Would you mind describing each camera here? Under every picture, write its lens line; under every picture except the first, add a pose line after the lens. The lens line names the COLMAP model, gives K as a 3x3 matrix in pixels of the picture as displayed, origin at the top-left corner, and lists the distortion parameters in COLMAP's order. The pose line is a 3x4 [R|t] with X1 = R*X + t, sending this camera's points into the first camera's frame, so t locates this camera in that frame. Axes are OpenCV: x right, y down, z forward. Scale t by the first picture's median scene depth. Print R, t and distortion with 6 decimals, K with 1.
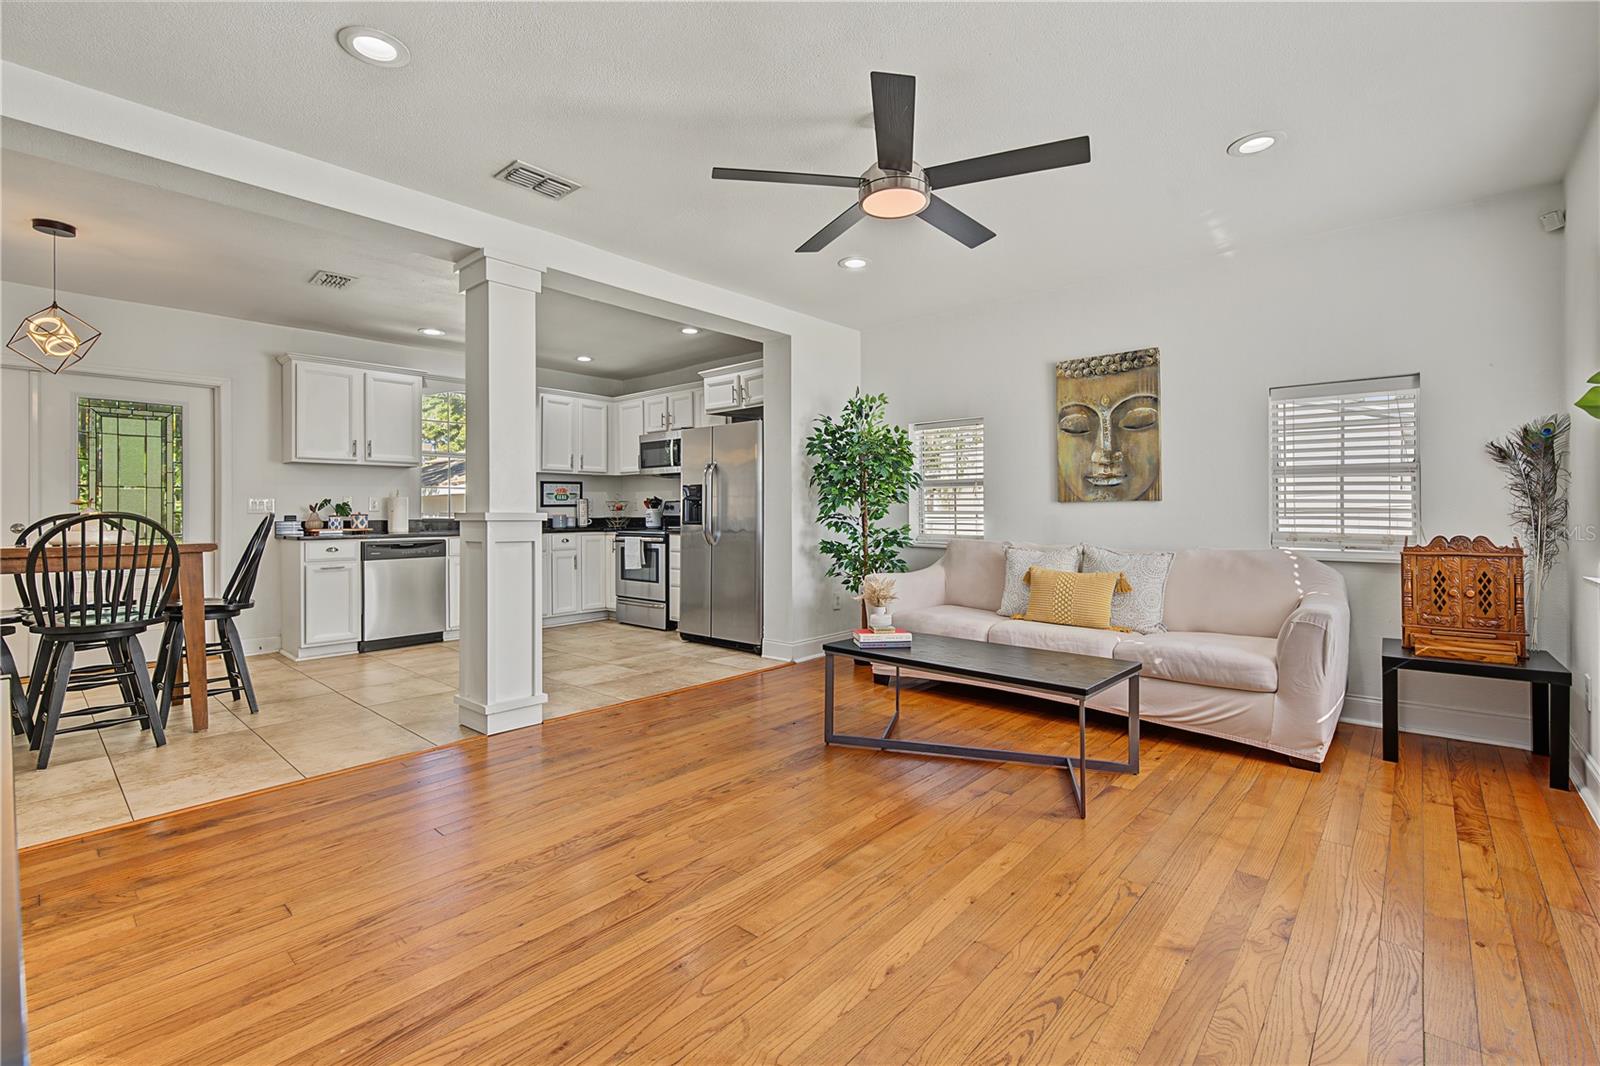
lens RADIAL K [[697.7, 0, 806.0], [0, 697.7, 512.5], [0, 0, 1]] dist [-0.009812, 0.004856]
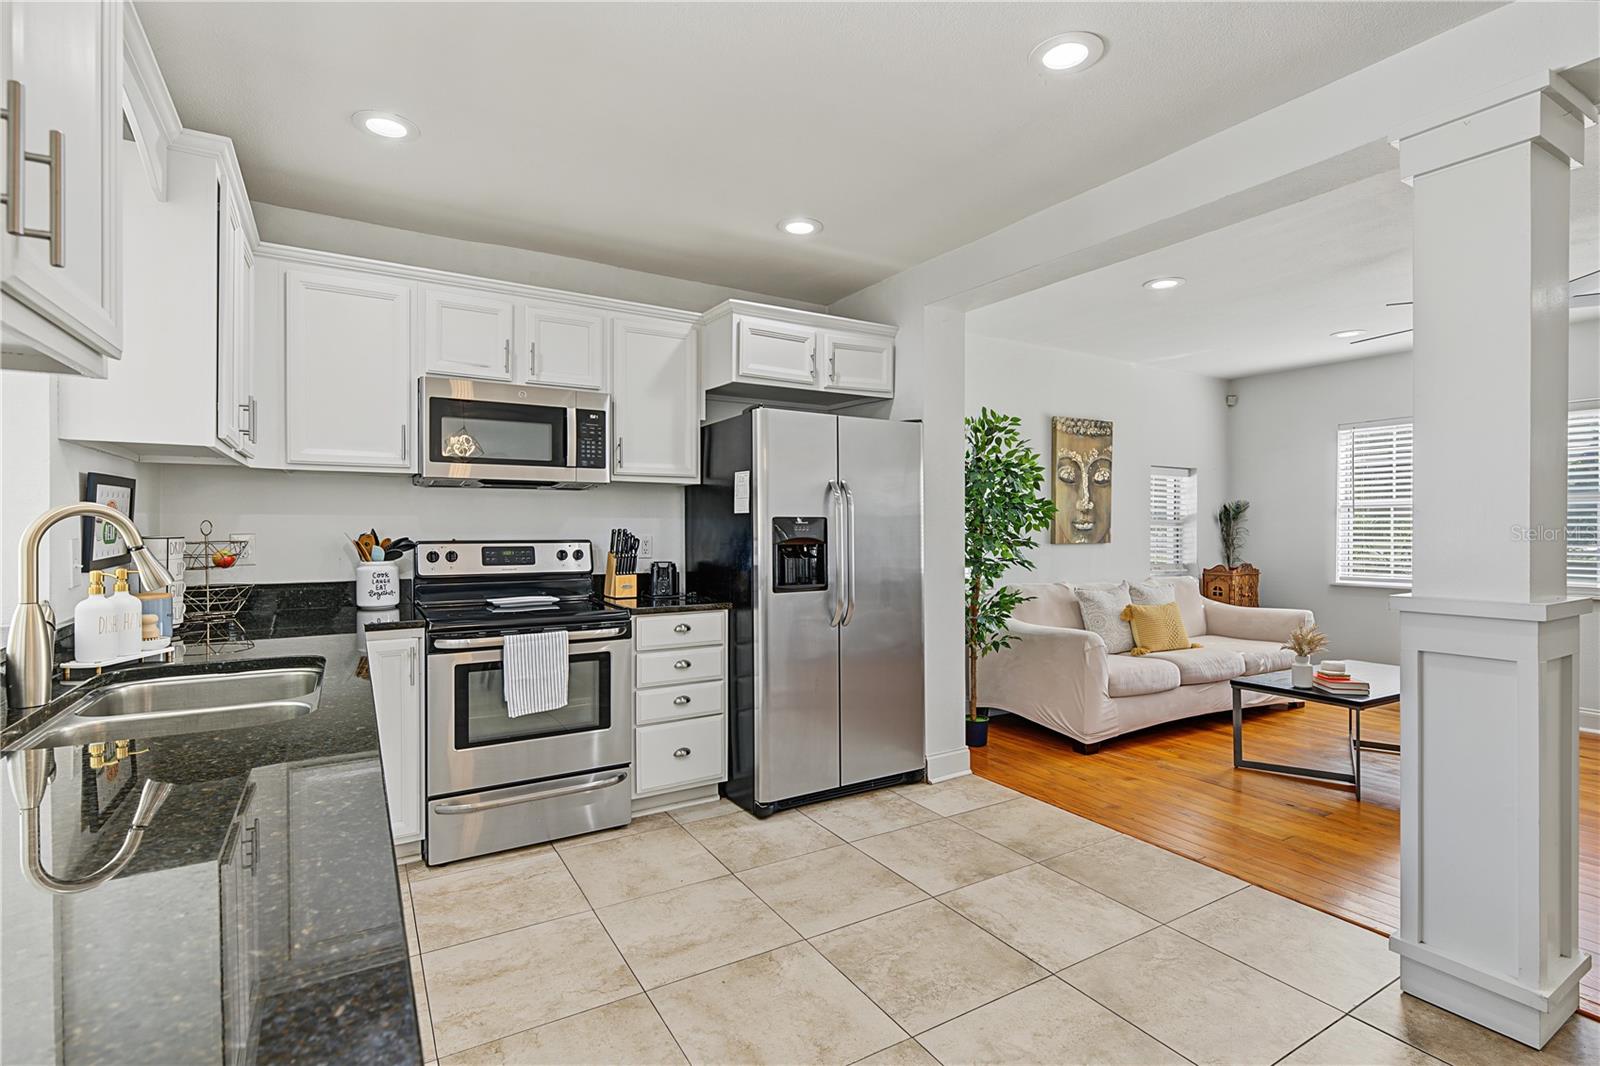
lens RADIAL K [[753.0, 0, 809.1], [0, 753.0, 526.5], [0, 0, 1]] dist [0.000679, -0.002132]
pose [[0.301977, 0.004210, 0.953306, -0.688073], [-0.002428, 0.999990, -0.003647, -0.029511], [-0.953312, -0.001213, 0.301985, 0.795749]]
